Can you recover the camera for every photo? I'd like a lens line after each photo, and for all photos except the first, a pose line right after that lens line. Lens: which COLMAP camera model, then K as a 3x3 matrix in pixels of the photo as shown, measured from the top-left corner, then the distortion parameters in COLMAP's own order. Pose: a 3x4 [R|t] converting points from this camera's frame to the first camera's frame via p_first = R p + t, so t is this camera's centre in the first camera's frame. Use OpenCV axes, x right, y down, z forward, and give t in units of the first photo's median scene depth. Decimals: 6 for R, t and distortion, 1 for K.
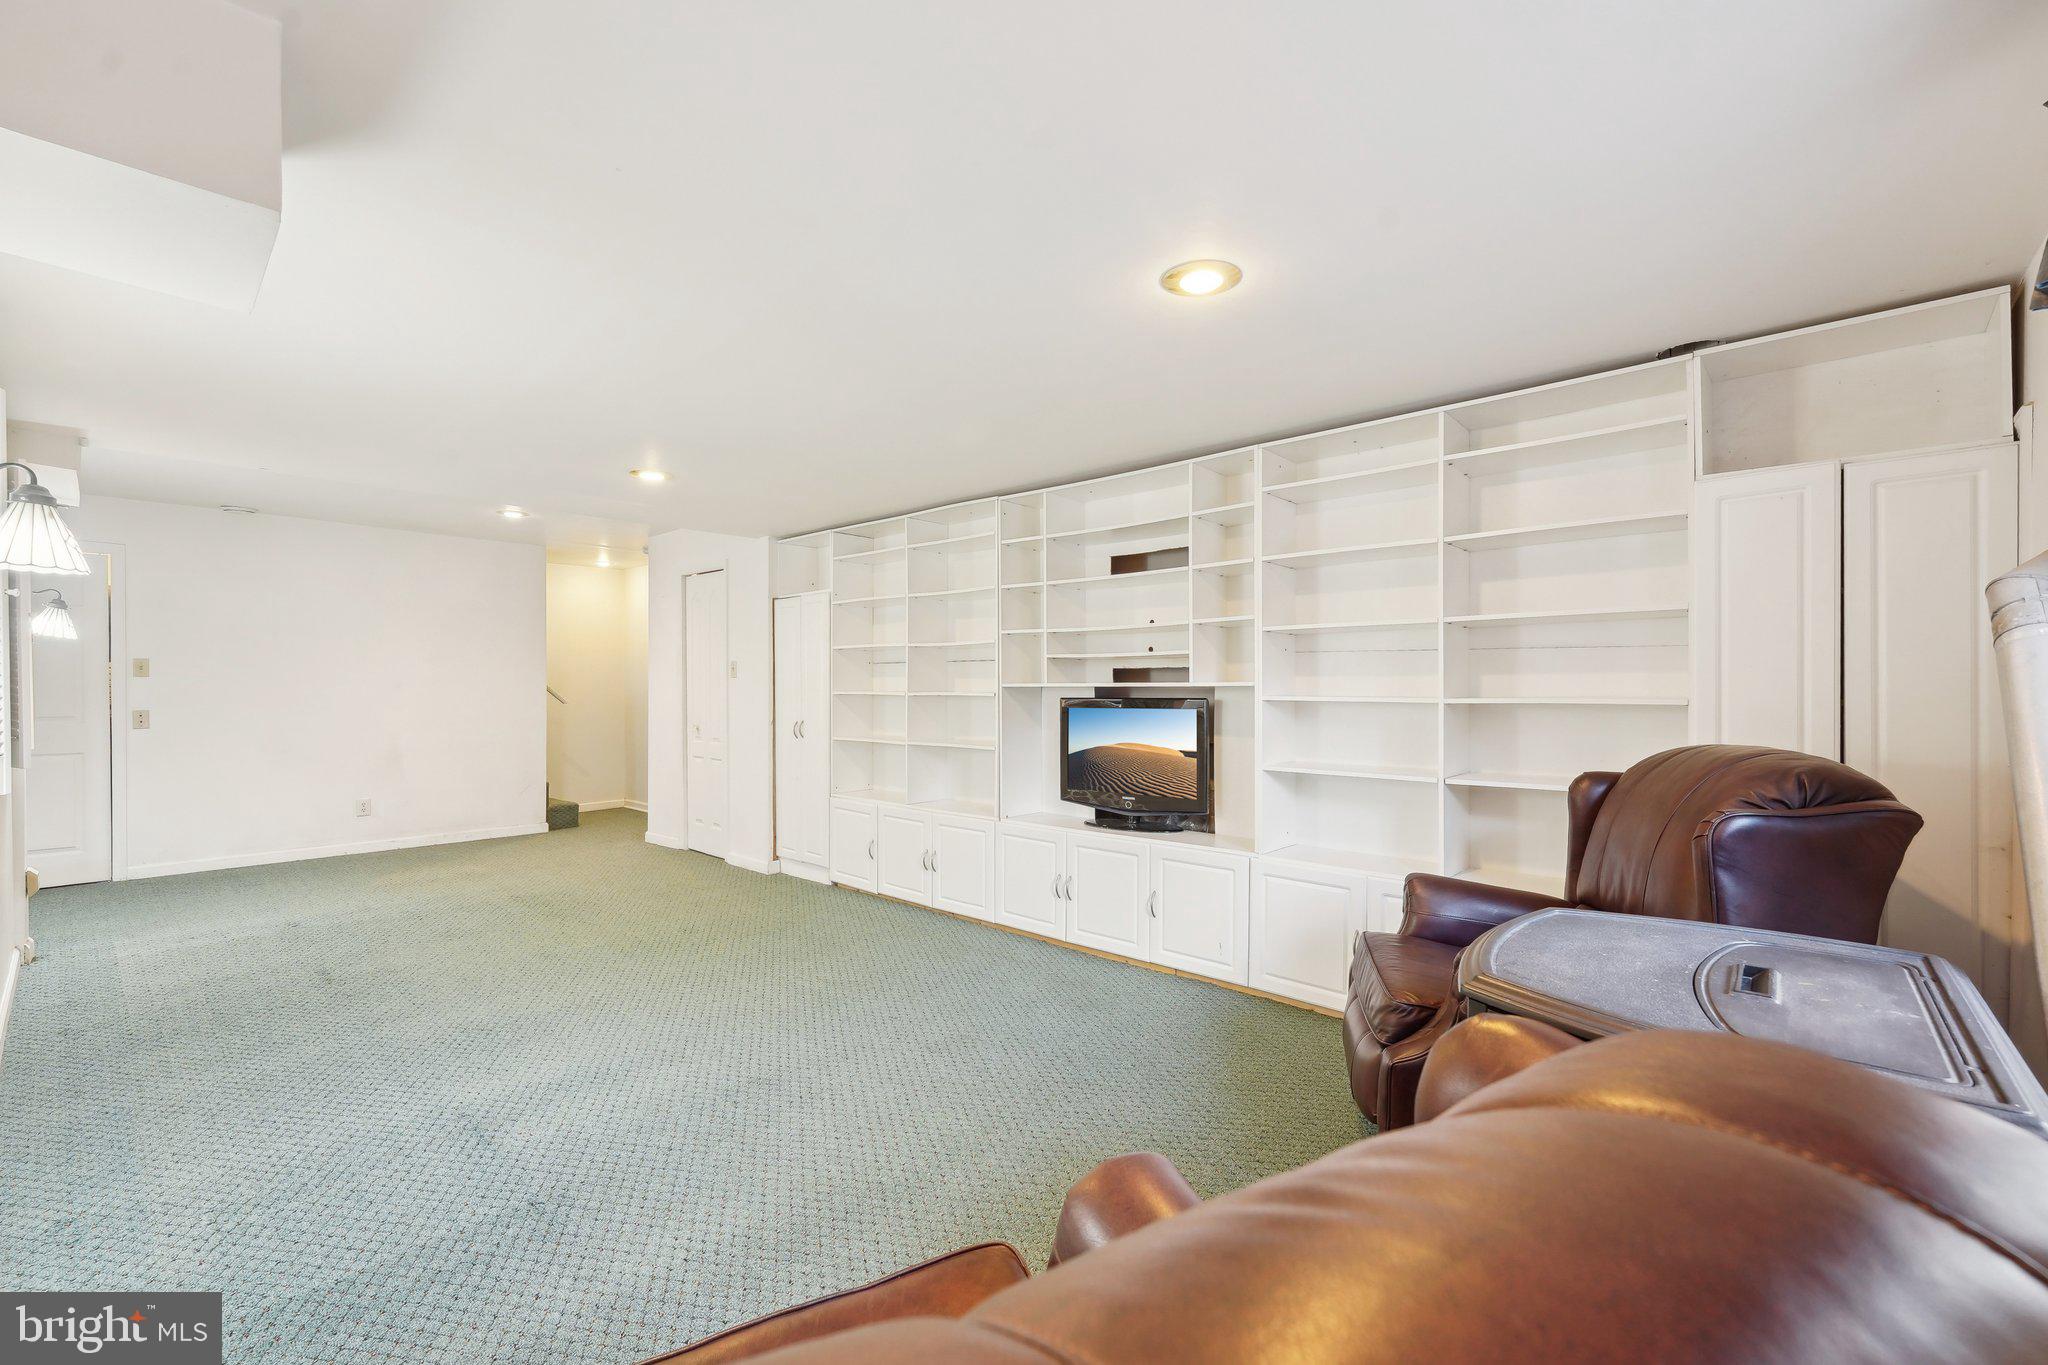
lens RADIAL K [[832.7, 0, 1027.7], [0, 832.7, 695.0], [0, 0, 1]] dist [-0.007648, 0.000255]
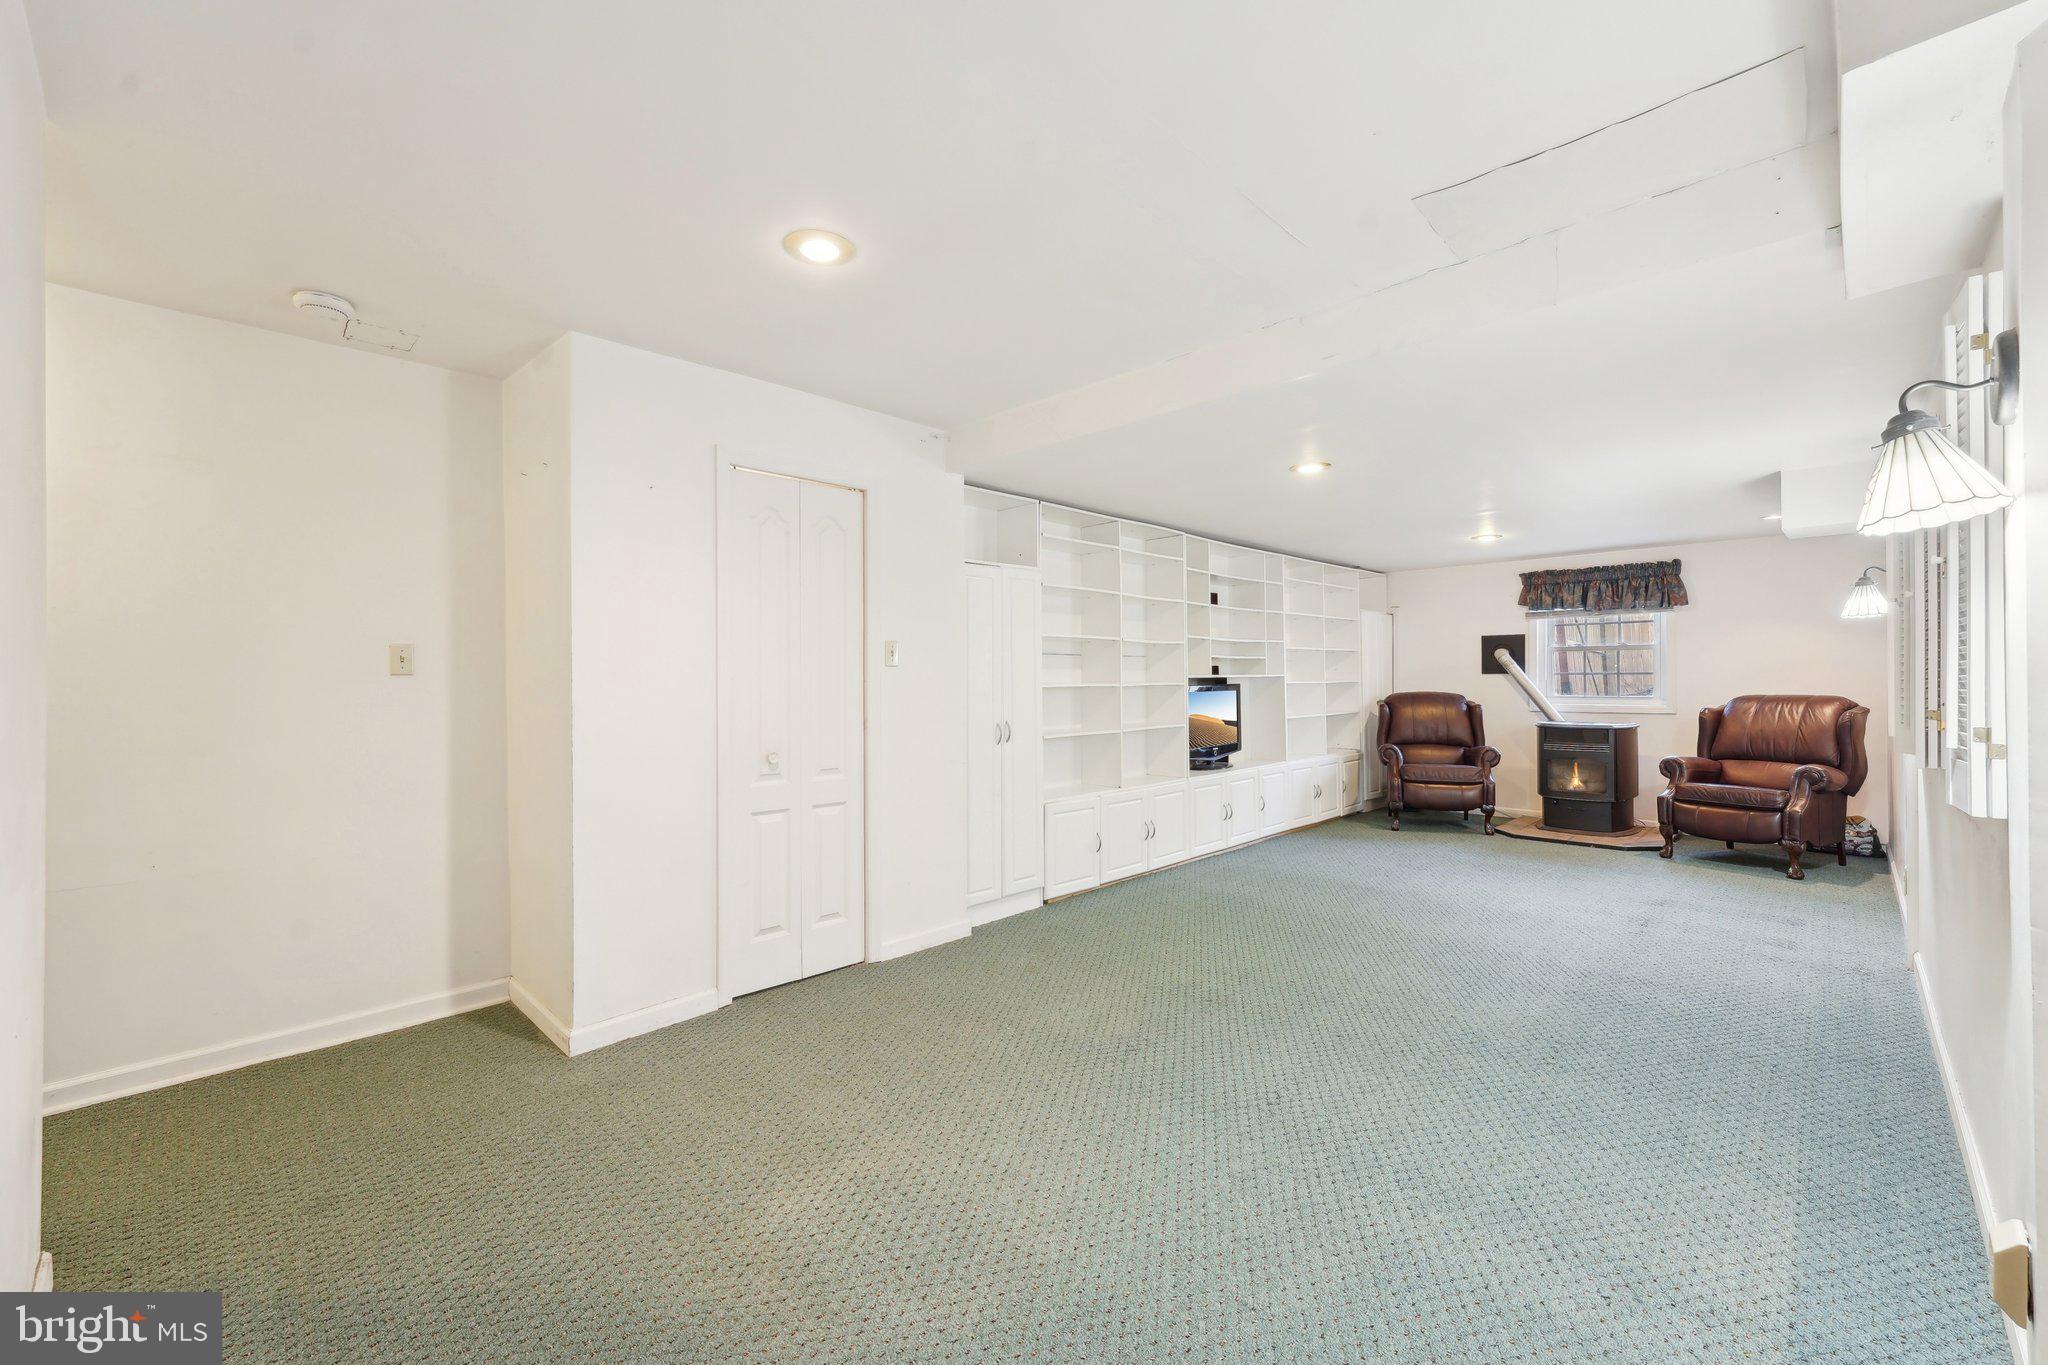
lens RADIAL K [[832.7, 0, 1026.7], [0, 832.7, 674.1], [0, 0, 1]] dist [-0.007648, 0.000255]
pose [[0.050129, 0.001517, 0.998742, -1.256969], [0.011626, 0.999930, -0.002102, -0.015544], [-0.998675, 0.011717, 0.050108, 1.095272]]
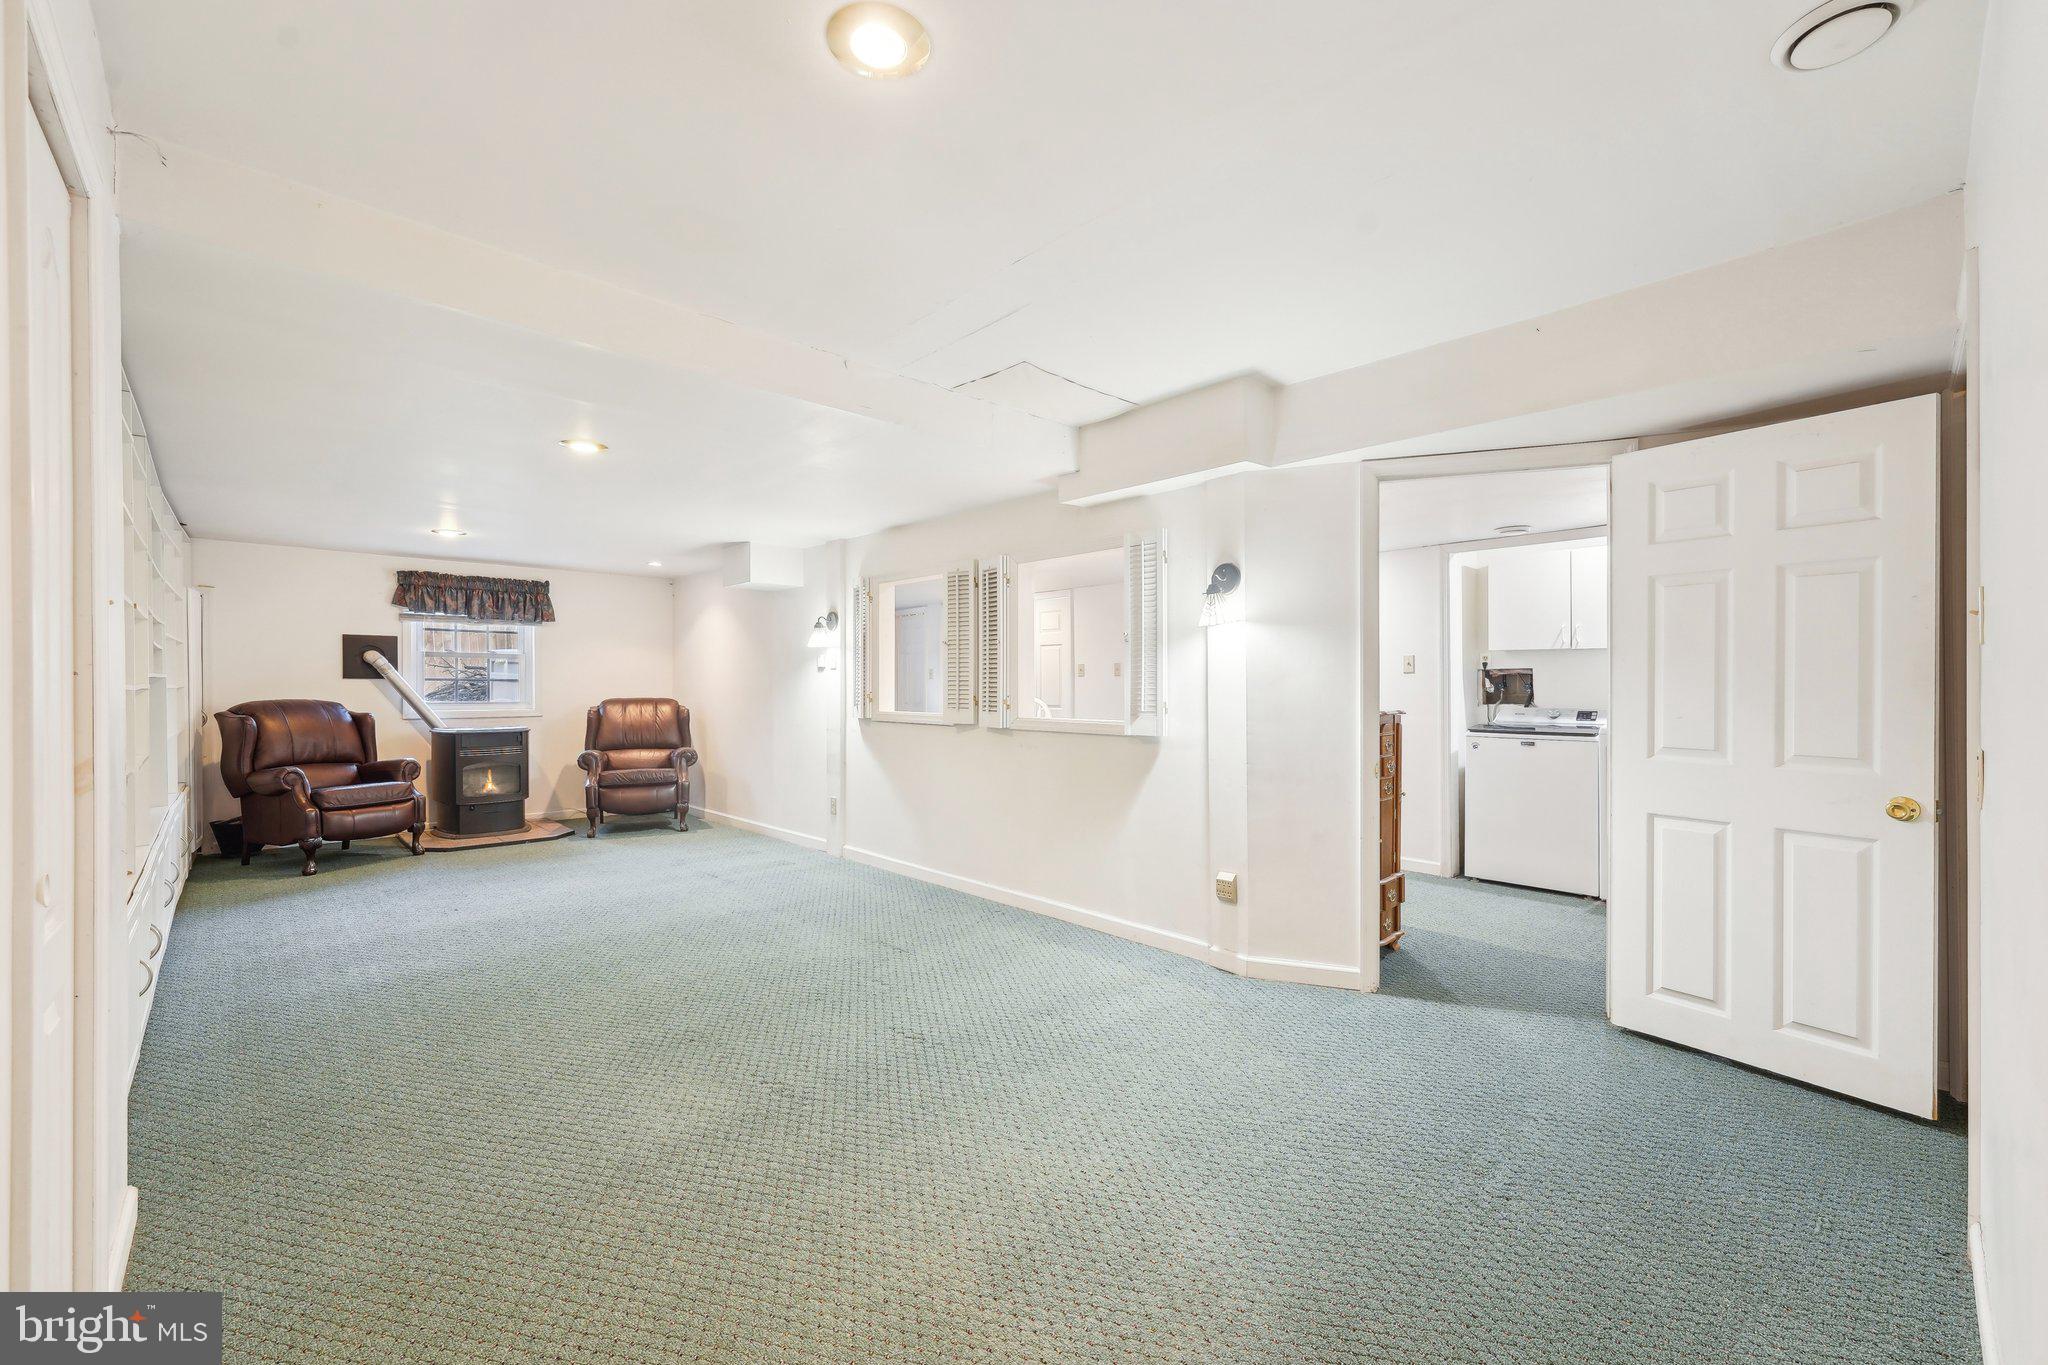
lens RADIAL K [[832.7, 0, 1010.9], [0, 832.7, 688.5], [0, 0, 1]] dist [-0.007648, 0.000255]
pose [[-0.995956, -0.005930, 0.089650, -0.833451], [-0.005108, 0.999943, 0.009398, -0.011275], [-0.089700, 0.008903, -0.995929, 1.592981]]
